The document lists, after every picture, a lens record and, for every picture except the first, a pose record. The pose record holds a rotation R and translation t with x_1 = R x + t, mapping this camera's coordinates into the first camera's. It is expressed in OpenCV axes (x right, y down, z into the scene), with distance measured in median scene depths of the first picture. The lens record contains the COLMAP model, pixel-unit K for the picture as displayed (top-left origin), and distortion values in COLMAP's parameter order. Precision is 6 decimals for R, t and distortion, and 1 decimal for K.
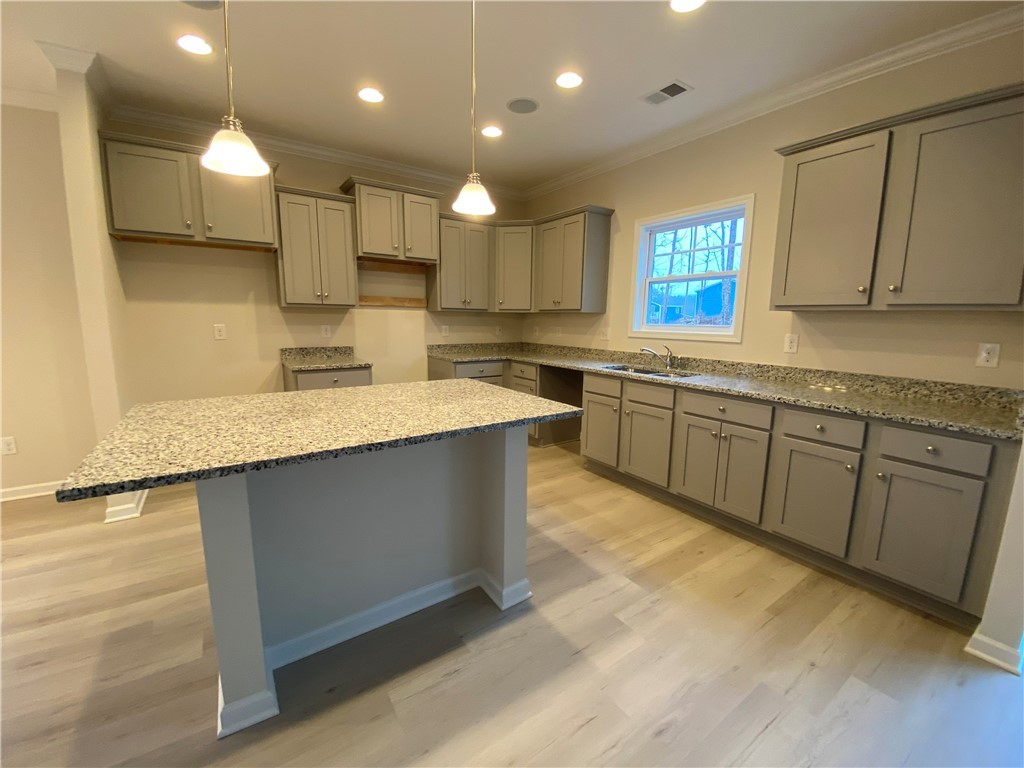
lens RADIAL K [[416.2, 0, 517.9], [0, 416.2, 384.9], [0, 0, 1]] dist [0.016205, -0.017666]
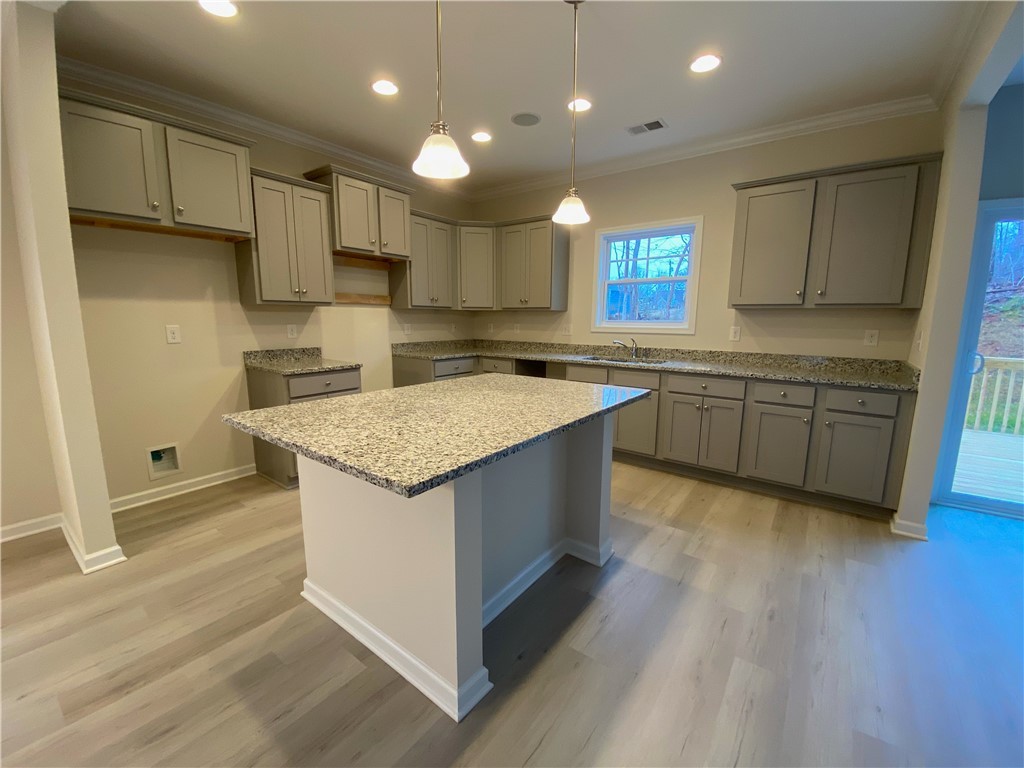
lens RADIAL K [[416.2, 0, 517.9], [0, 416.2, 384.9], [0, 0, 1]] dist [0.016205, -0.017666]
pose [[0.947675, -0.057496, 0.314017, -0.407842], [0.055898, 0.998337, 0.014101, 0.003438], [-0.314305, 0.004189, 0.949313, -0.020509]]
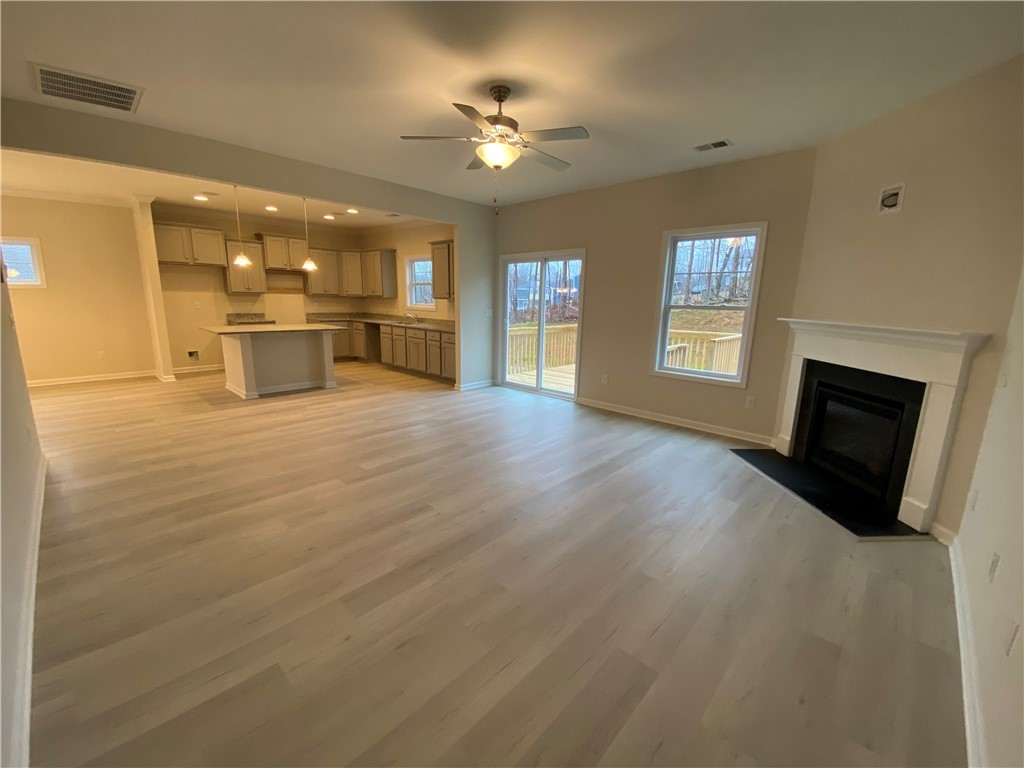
lens RADIAL K [[416.2, 0, 517.9], [0, 416.2, 384.9], [0, 0, 1]] dist [0.016205, -0.017666]
pose [[0.977607, -0.033740, 0.207718, 0.525817], [0.023294, 0.998348, 0.052531, 0.252373], [-0.209147, -0.046516, 0.976777, -1.773577]]
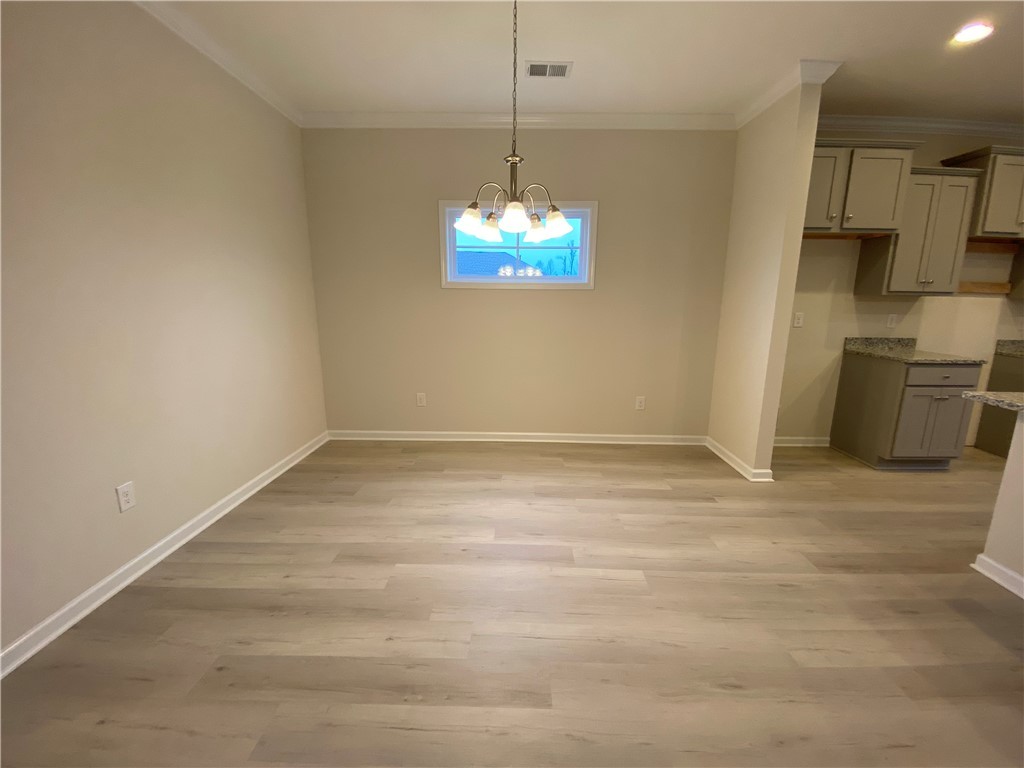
lens RADIAL K [[416.2, 0, 517.9], [0, 416.2, 384.9], [0, 0, 1]] dist [0.016205, -0.017666]
pose [[0.813060, 0.108163, -0.572043, -0.839745], [-0.091449, 0.994120, 0.057990, 0.050177], [0.574952, 0.005163, 0.818171, -0.332823]]
